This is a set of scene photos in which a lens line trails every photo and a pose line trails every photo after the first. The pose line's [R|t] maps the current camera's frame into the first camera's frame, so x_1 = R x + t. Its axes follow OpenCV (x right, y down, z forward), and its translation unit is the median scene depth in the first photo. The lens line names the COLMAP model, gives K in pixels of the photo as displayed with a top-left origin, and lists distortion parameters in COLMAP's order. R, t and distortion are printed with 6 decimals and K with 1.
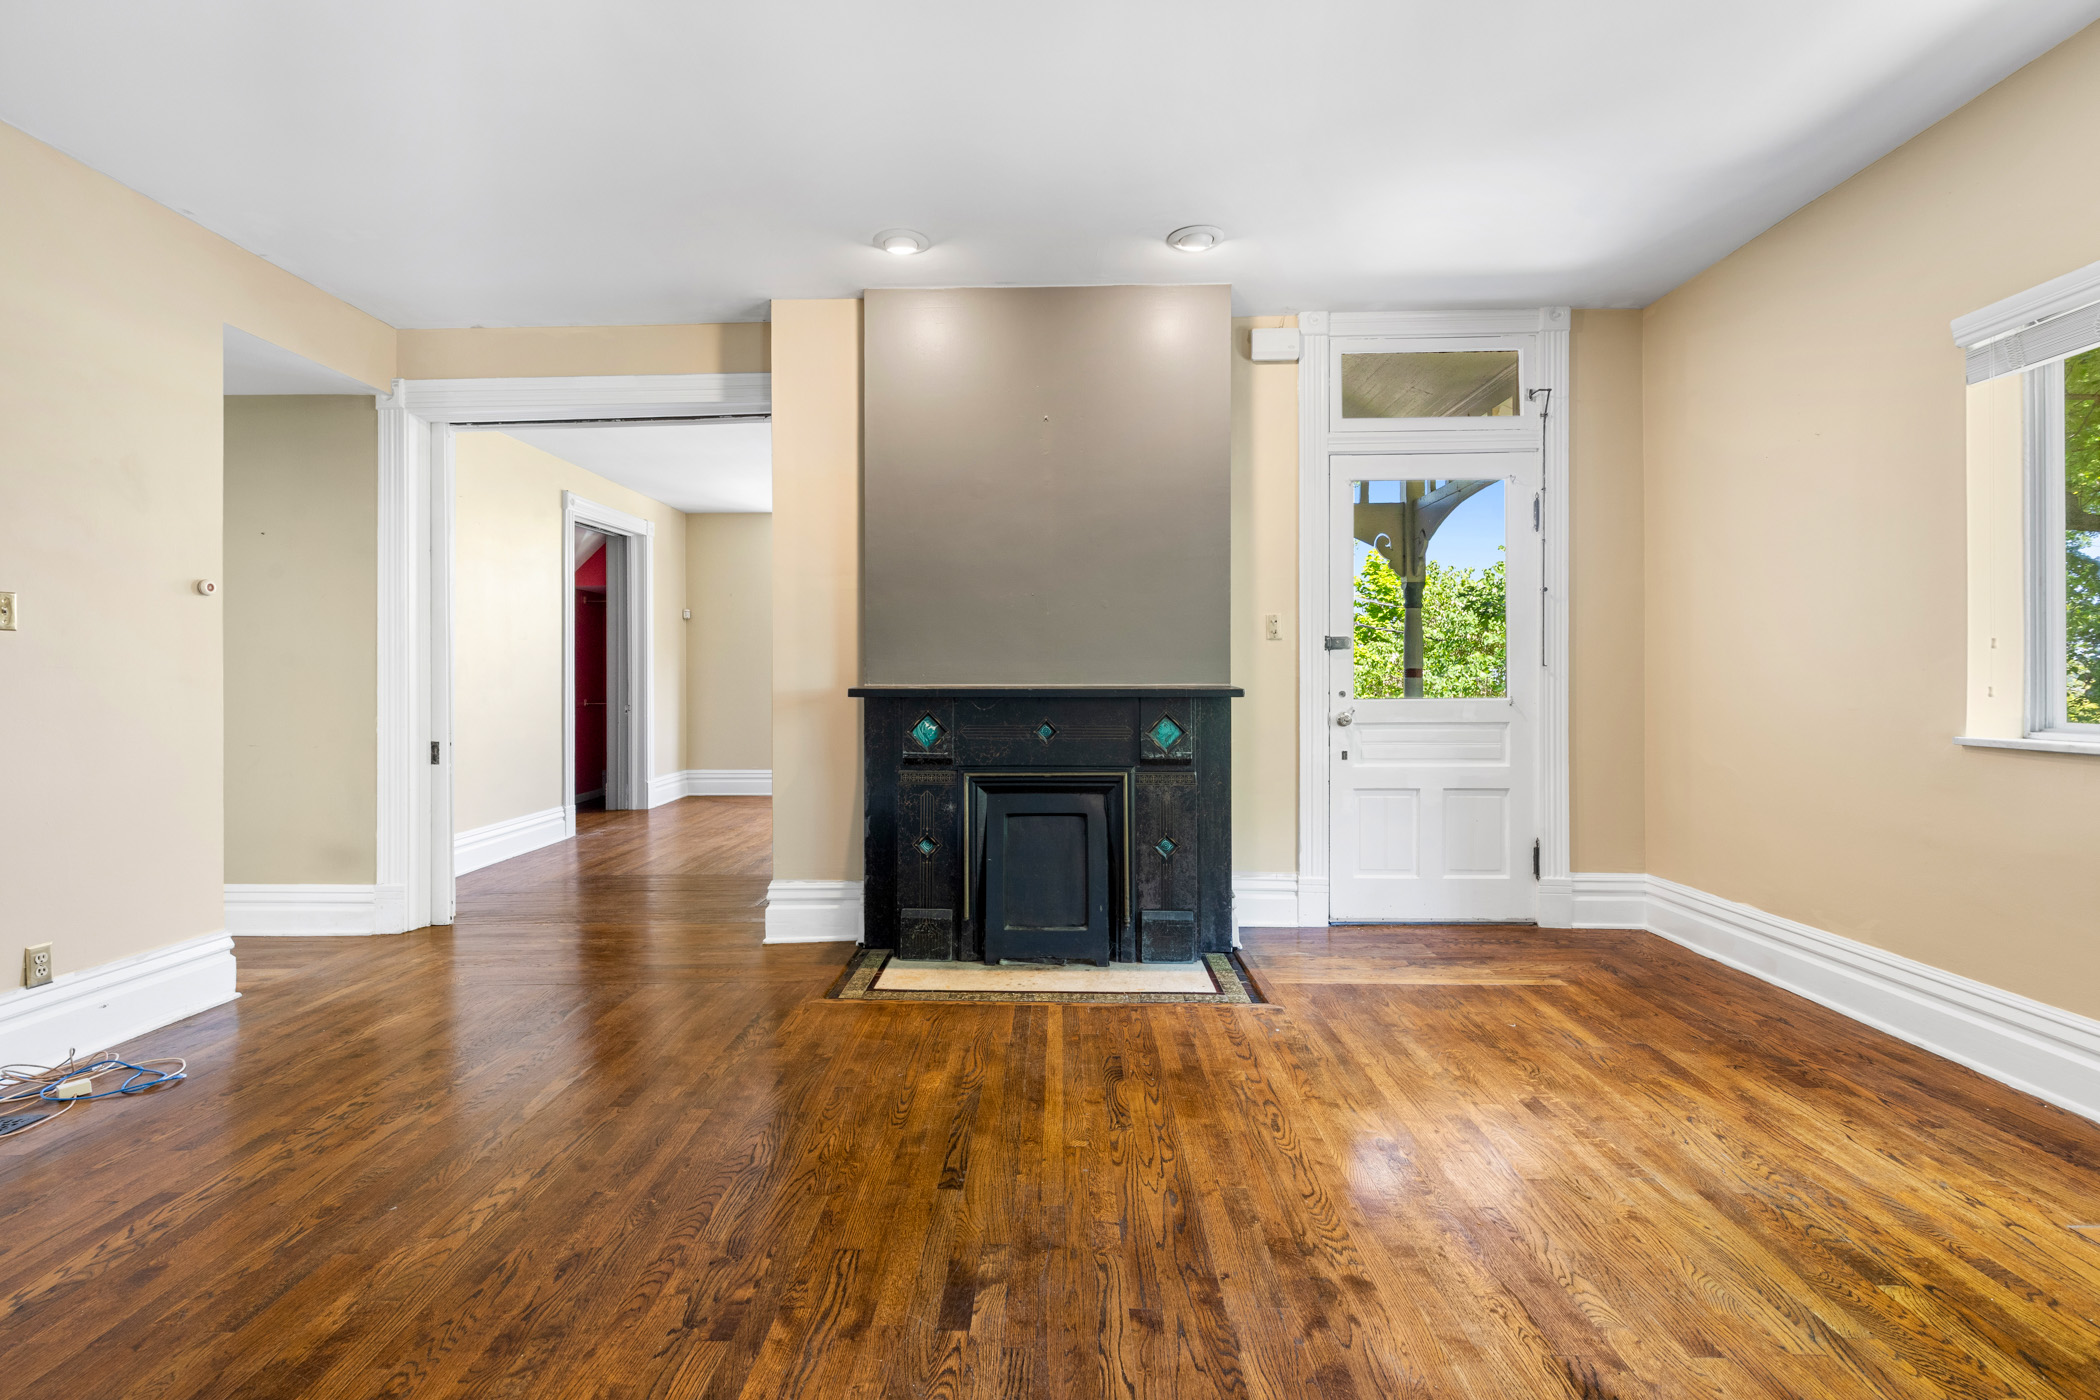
lens RADIAL K [[939.3, 0, 1041.5], [0, 939.3, 688.8], [0, 0, 1]] dist [0.004542, -0.000602]
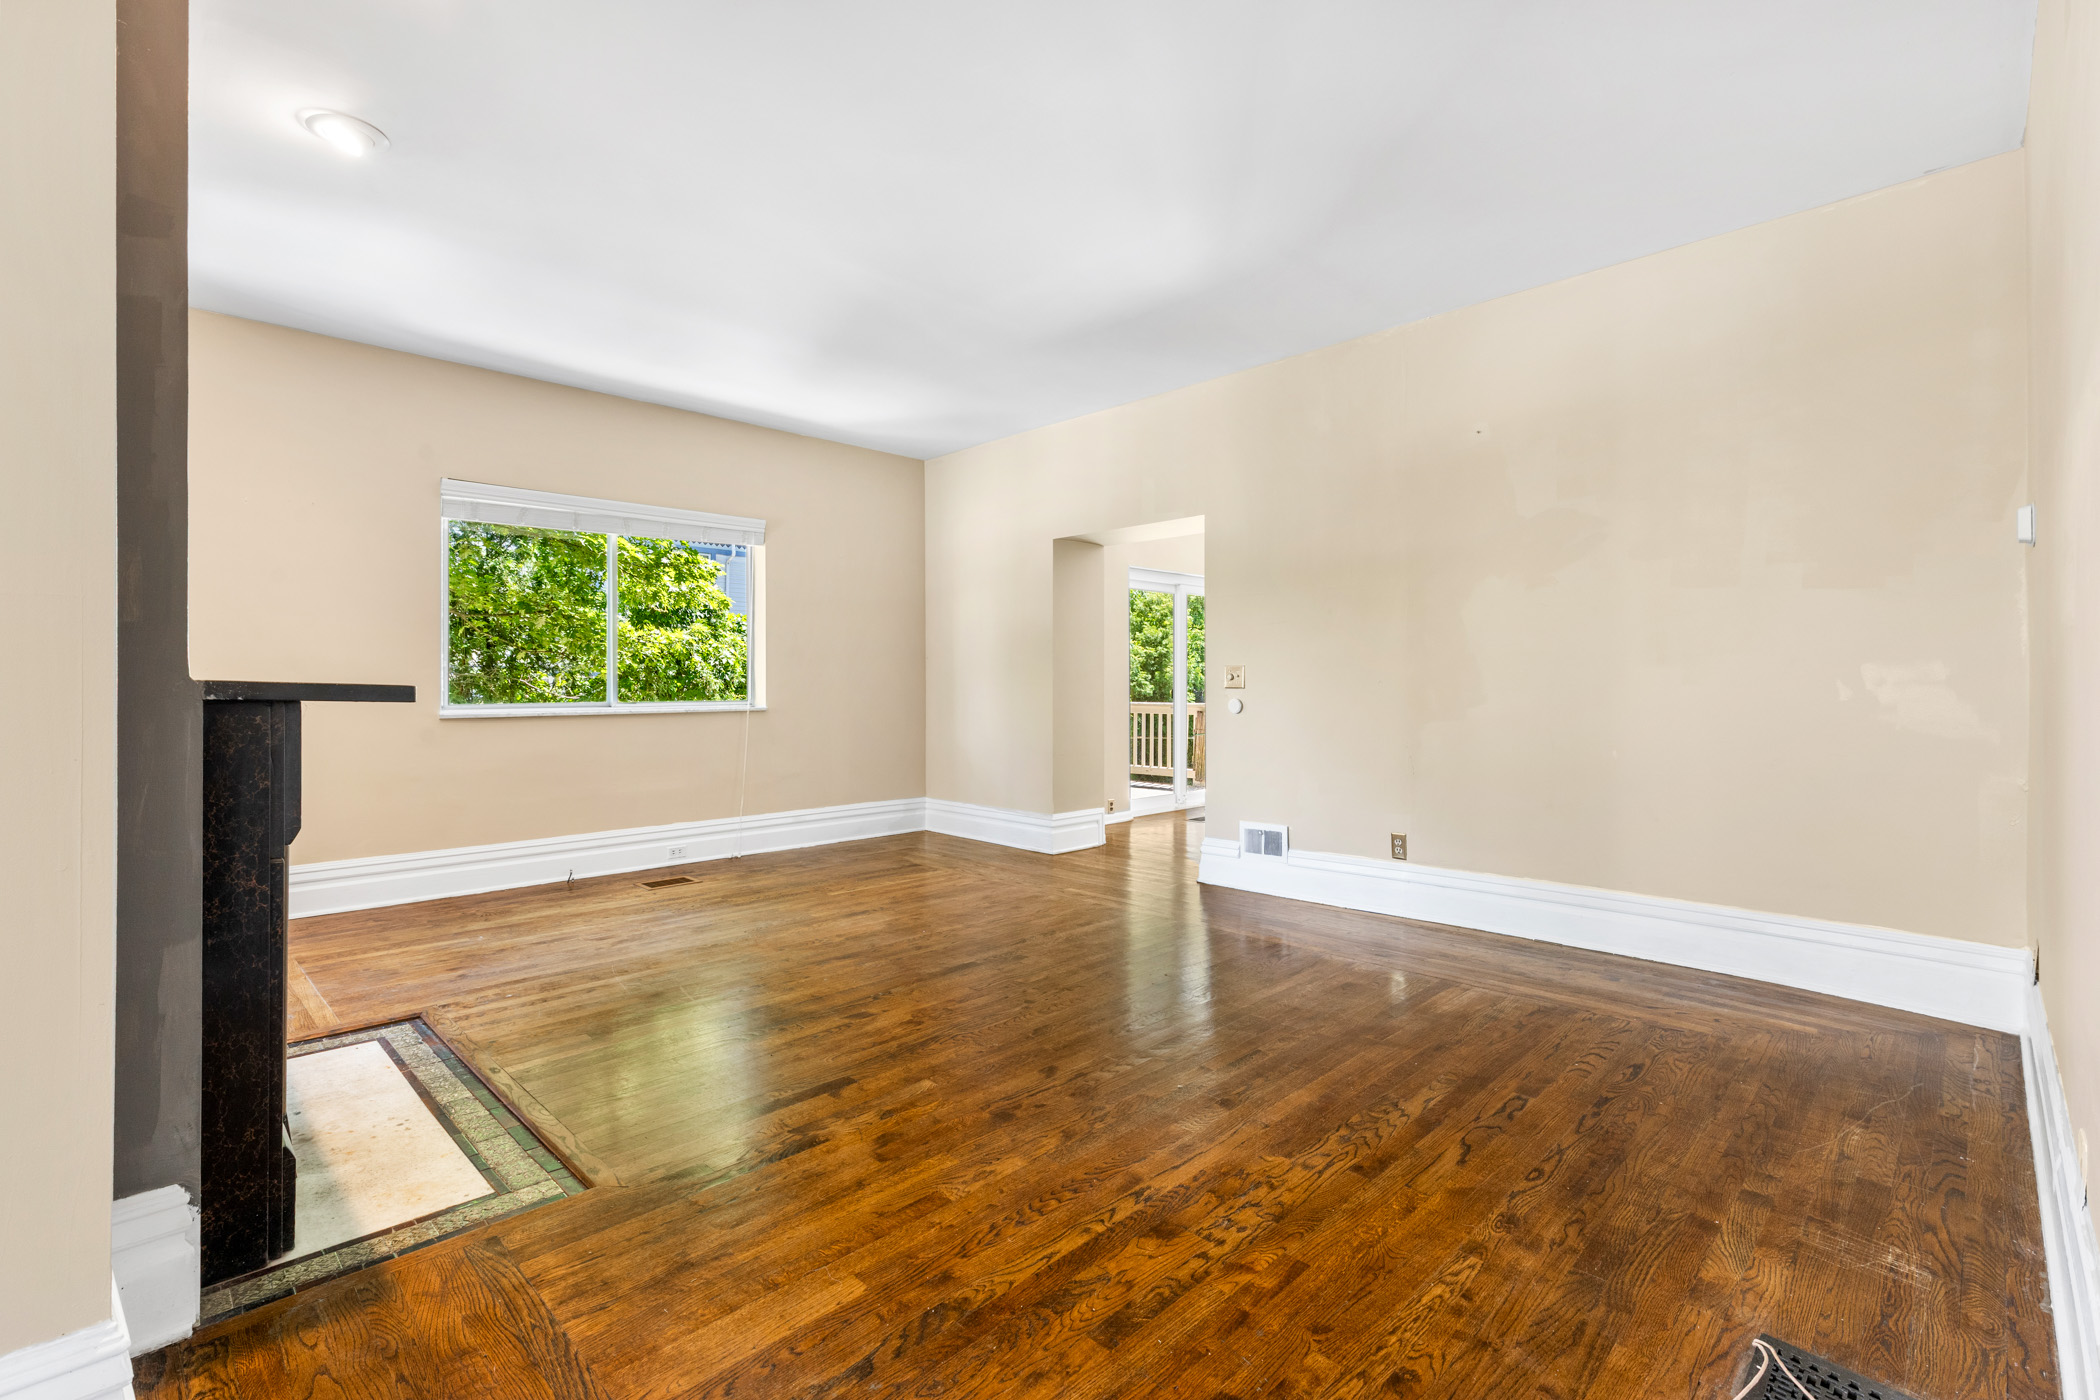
lens RADIAL K [[939.3, 0, 1047.5], [0, 939.3, 687.9], [0, 0, 1]] dist [0.004542, -0.000602]
pose [[-0.729189, 0.004273, 0.684299, -1.136206], [0.005861, 0.999983, 0.000001, 0.009209], [-0.684287, 0.004011, -0.729202, 1.624075]]
